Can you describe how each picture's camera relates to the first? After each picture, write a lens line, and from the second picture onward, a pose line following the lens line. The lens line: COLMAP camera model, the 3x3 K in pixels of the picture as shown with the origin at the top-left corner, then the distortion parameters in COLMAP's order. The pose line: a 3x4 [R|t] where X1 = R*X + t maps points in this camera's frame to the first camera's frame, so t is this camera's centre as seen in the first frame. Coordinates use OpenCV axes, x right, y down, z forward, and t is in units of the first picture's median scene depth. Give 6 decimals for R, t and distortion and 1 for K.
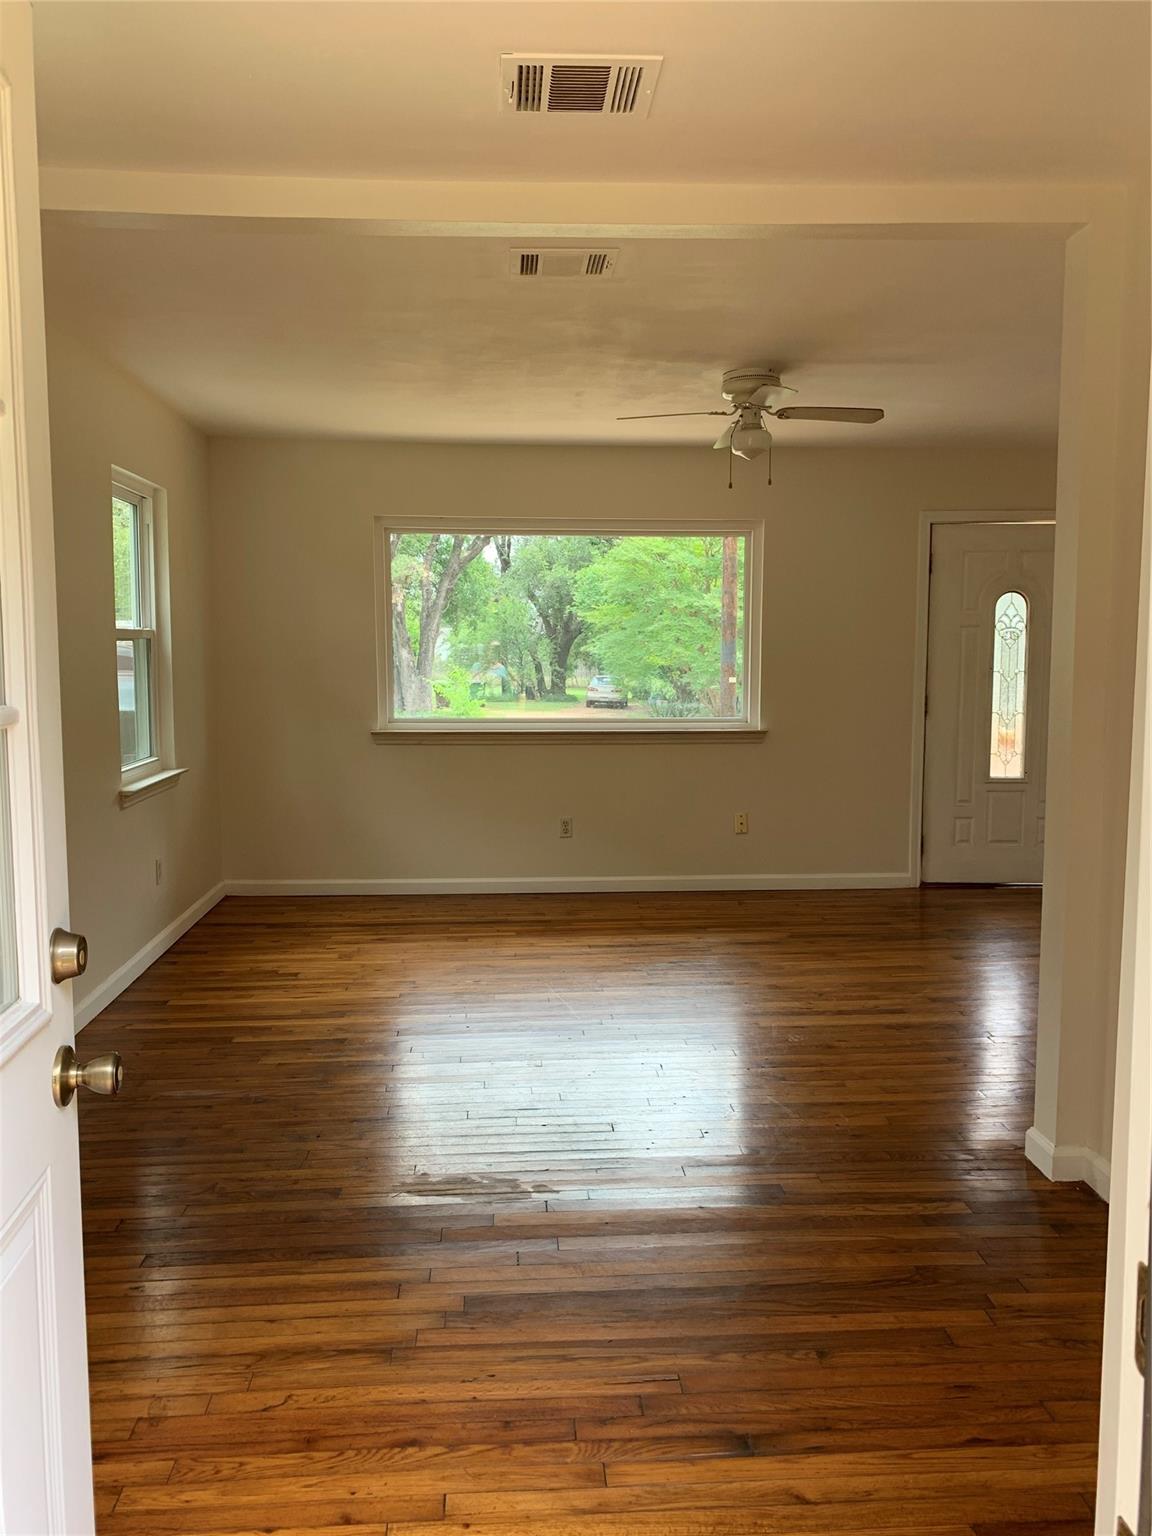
lens RADIAL K [[1170.8, 0, 570.9], [0, 1170.8, 761.9], [0, 0, 1]] dist [0.028431, -0.035180]
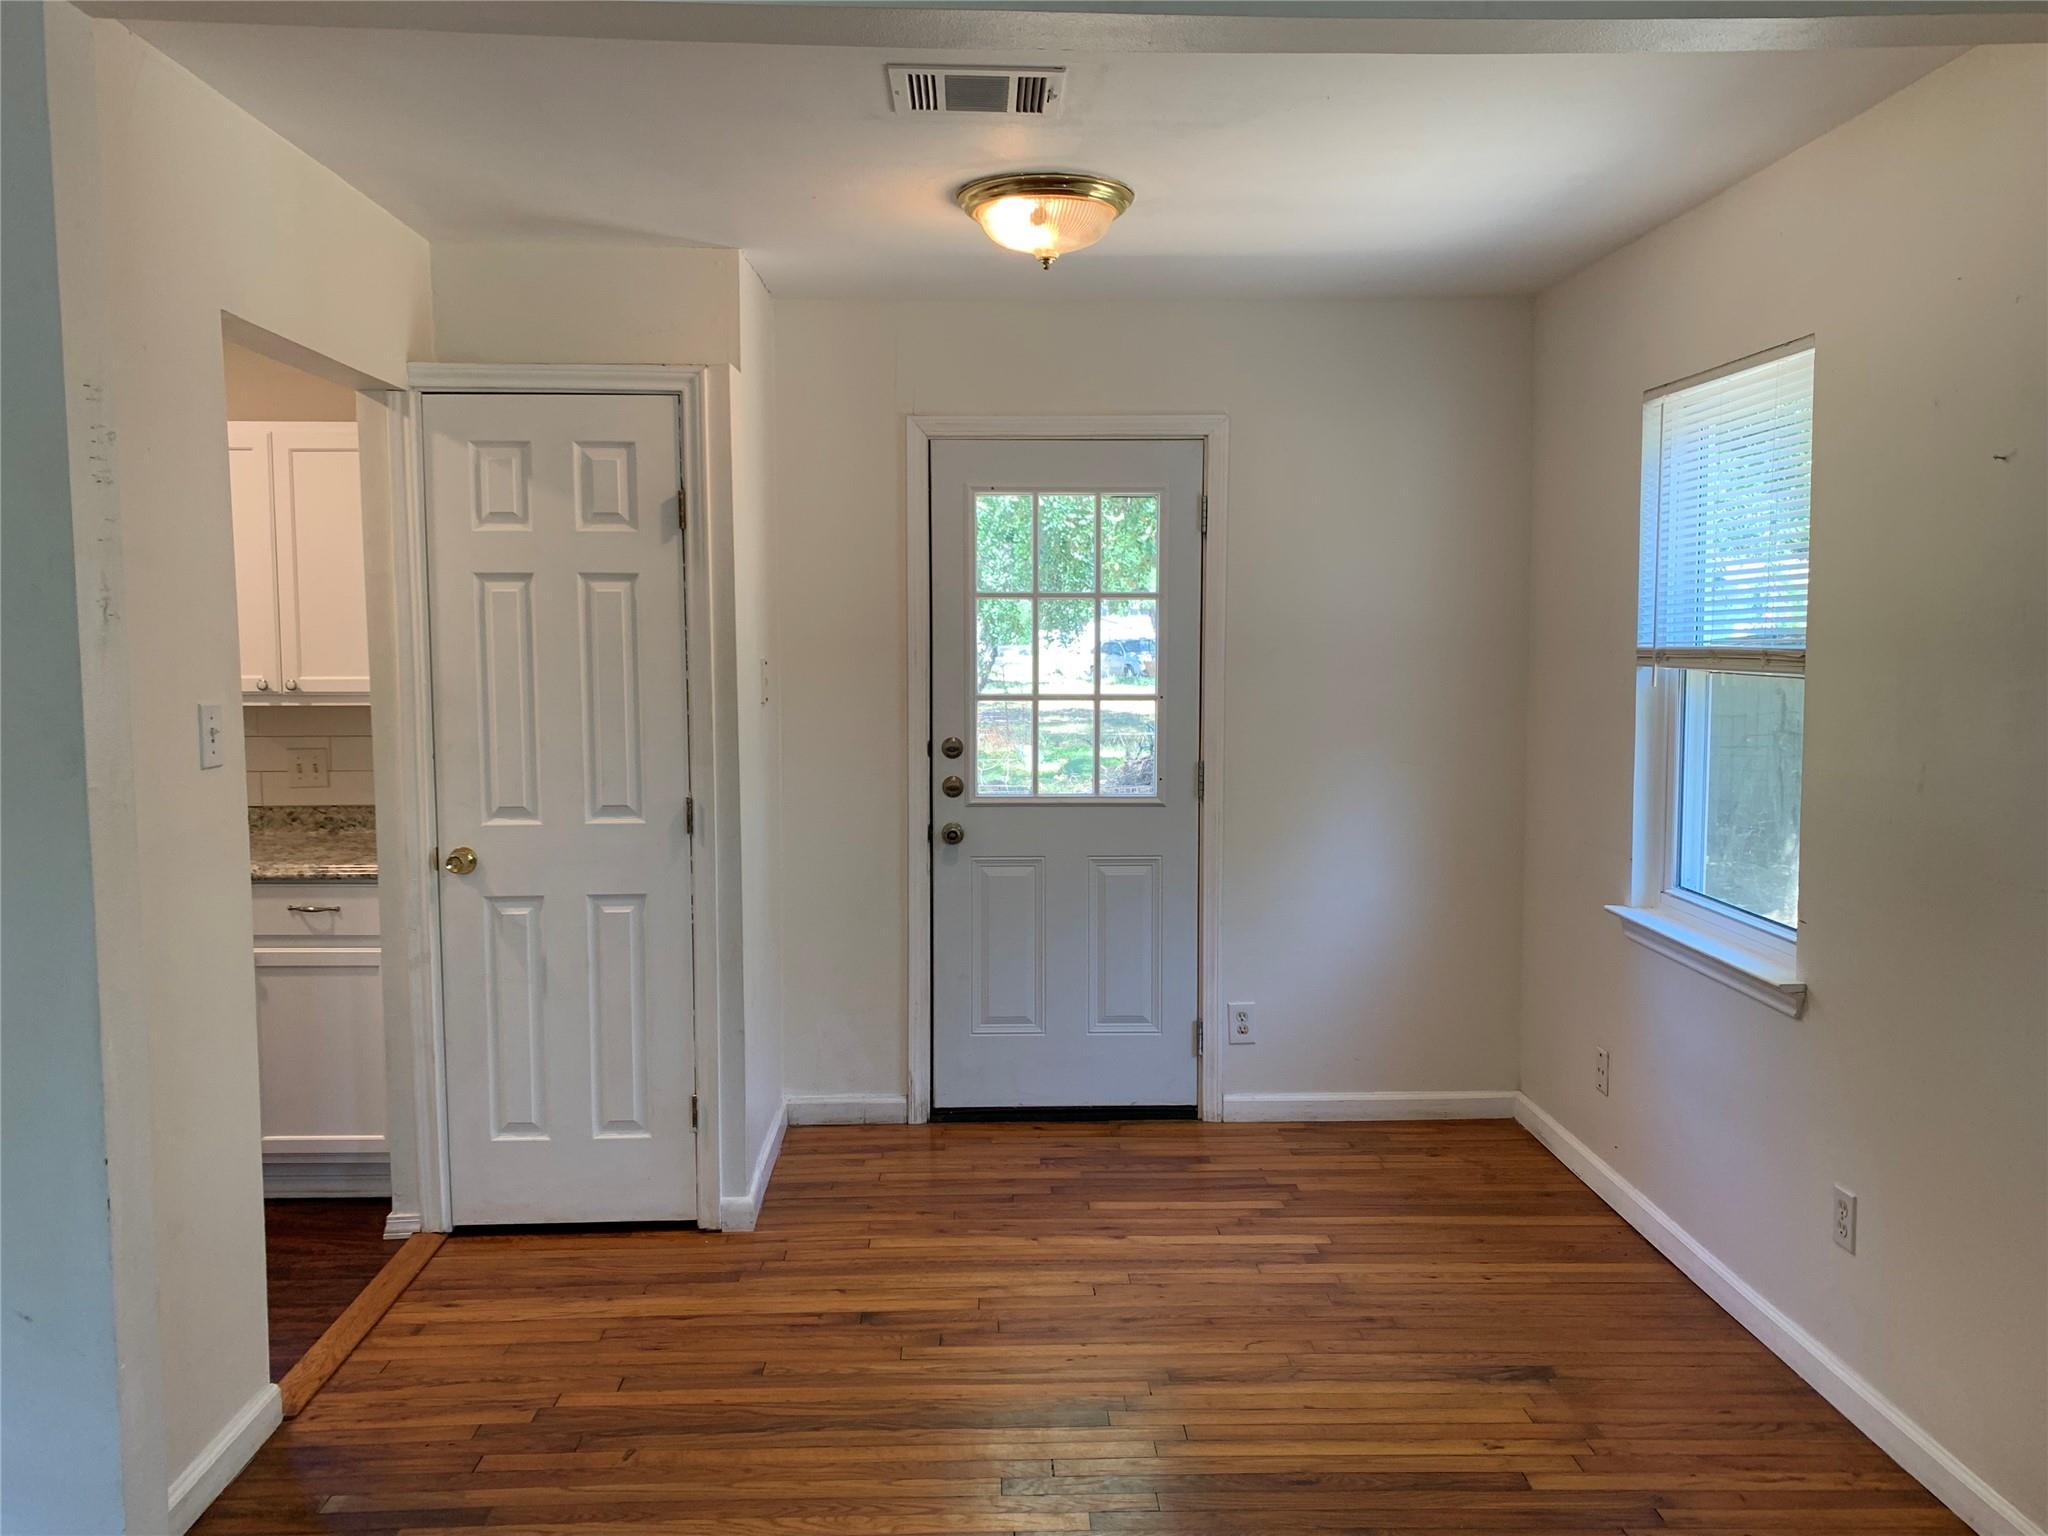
lens RADIAL K [[1561.0, 0, 1028.4], [0, 1561.0, 769.8], [0, 0, 1]] dist [0.028431, -0.035180]
pose [[-0.999486, -0.001222, 0.032039, -0.023799], [0.004645, 0.983214, 0.182394, -0.091182], [-0.031724, 0.182449, -0.982703, 0.747477]]
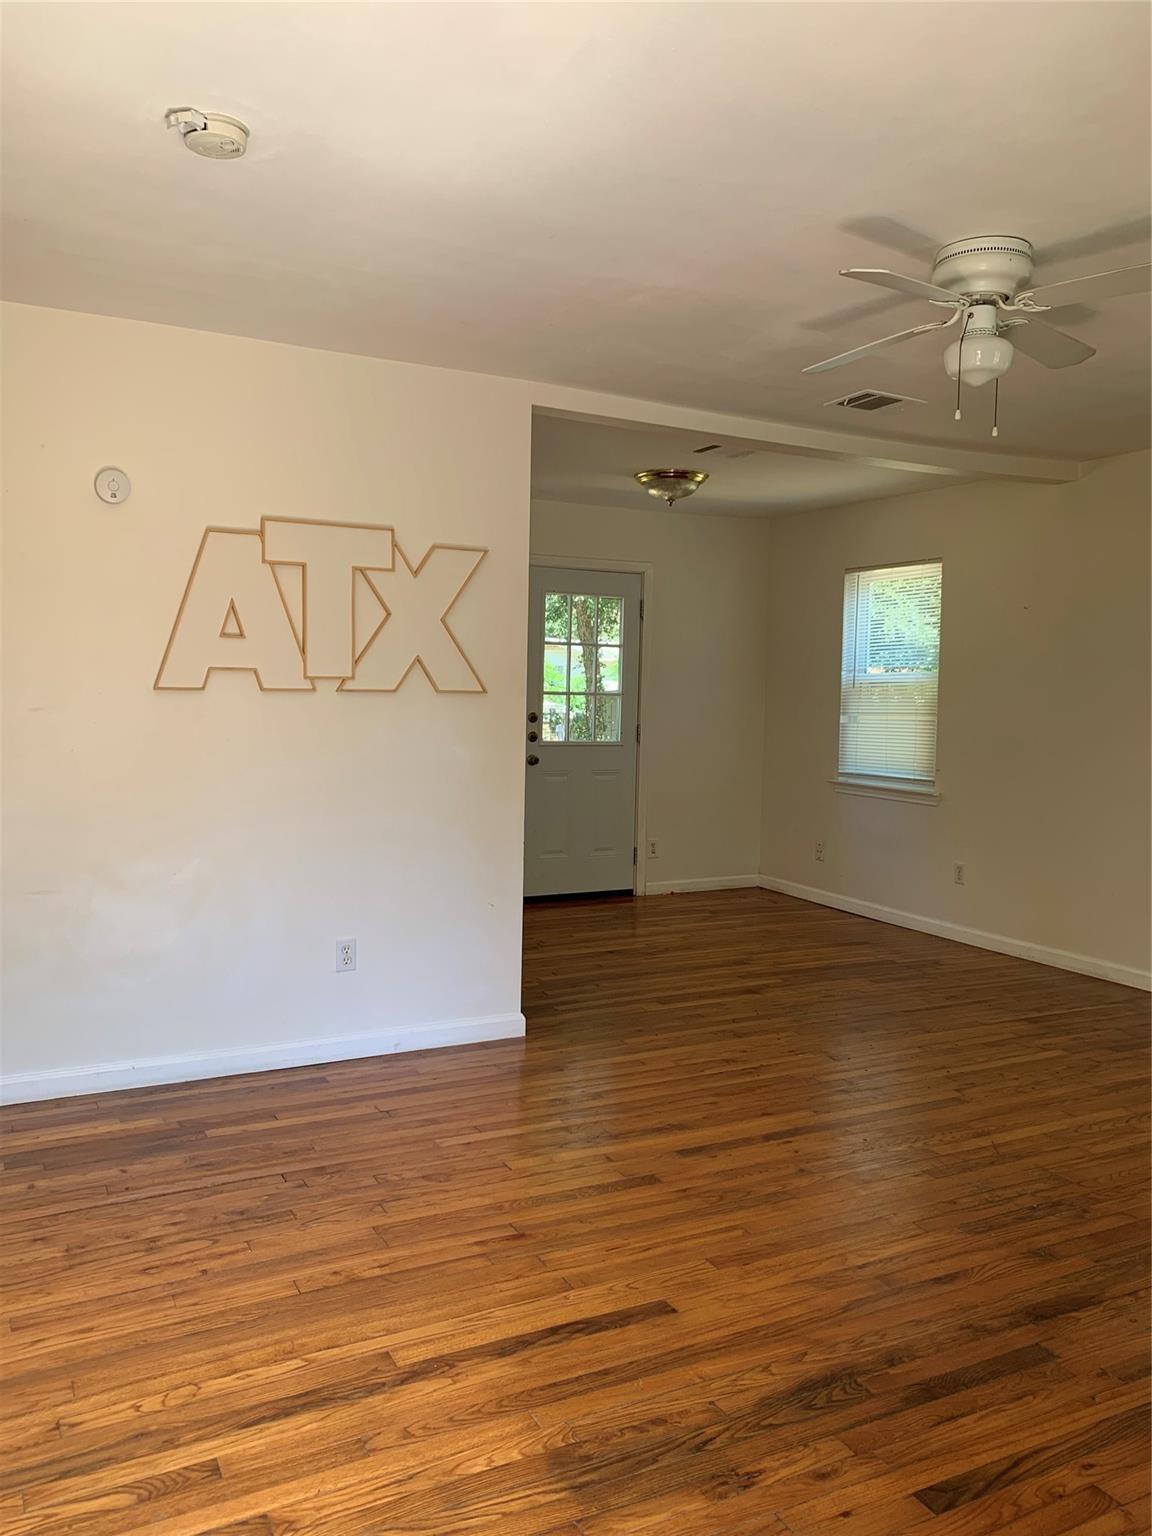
lens RADIAL K [[1170.8, 0, 570.0], [0, 1170.8, 763.6], [0, 0, 1]] dist [0.028431, -0.035180]
pose [[-0.915264, 0.009185, -0.402750, 0.414193], [-0.056075, 0.987103, 0.149943, -0.093493], [0.398933, 0.159822, -0.902945, 1.031813]]
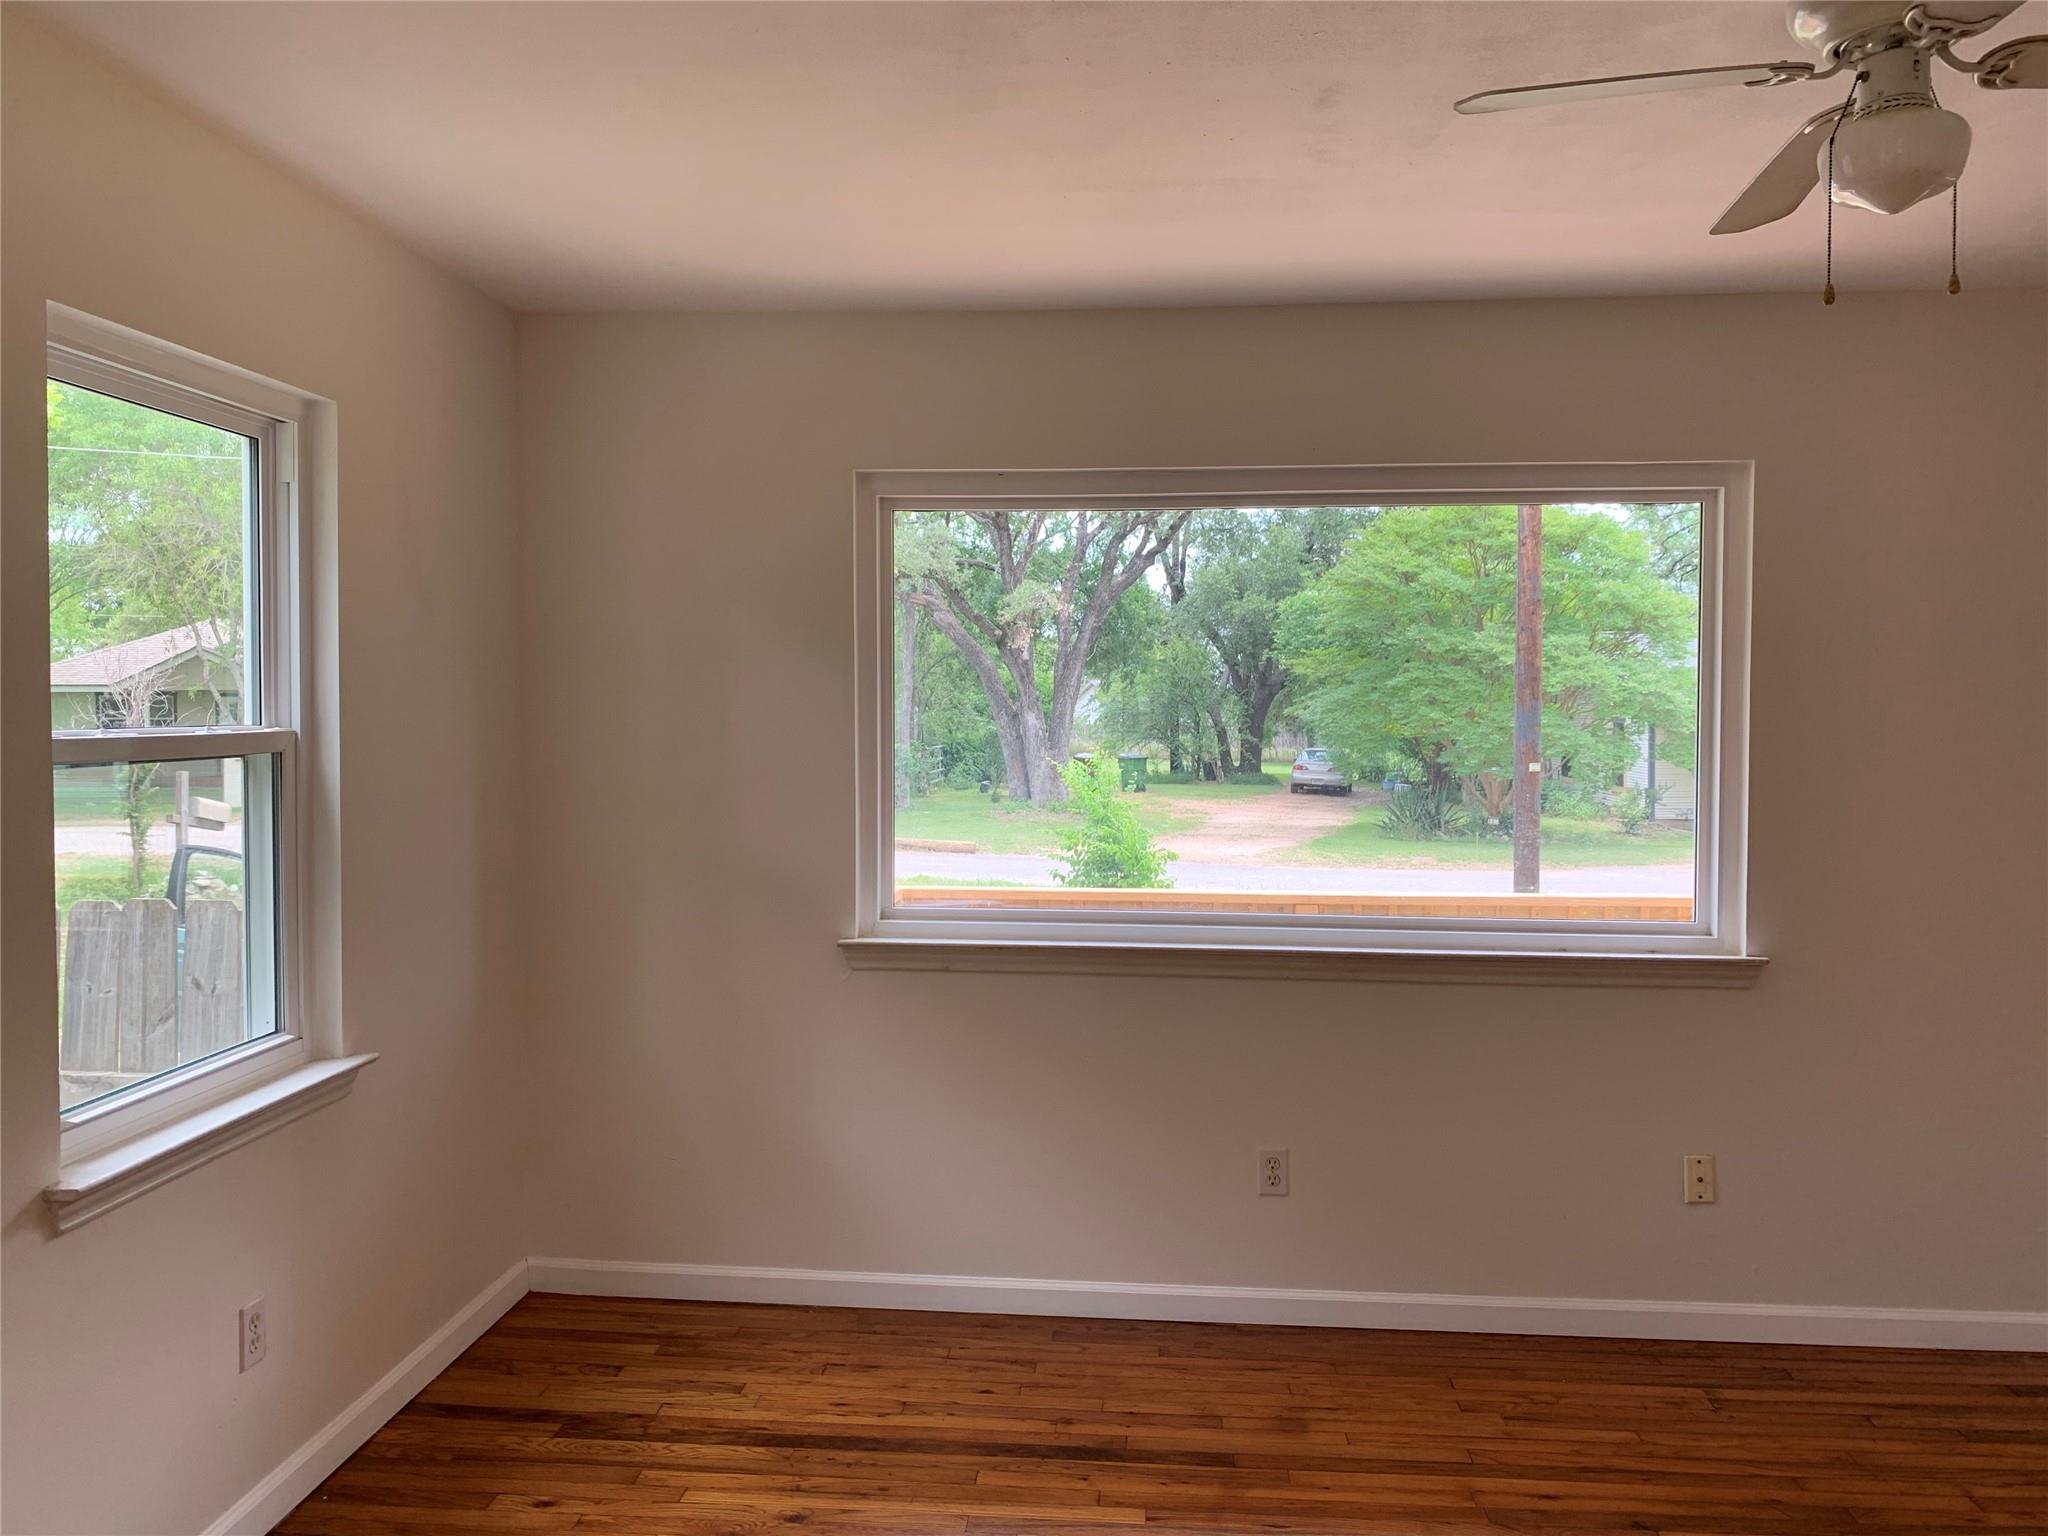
lens RADIAL K [[1561.0, 0, 1015.8], [0, 1561.0, 771.9], [0, 0, 1]] dist [0.028431, -0.035180]
pose [[0.987270, 0.006849, -0.158908, -0.007095], [-0.015400, 0.998495, -0.052644, -0.057194], [0.158309, 0.054421, 0.985889, 0.384577]]
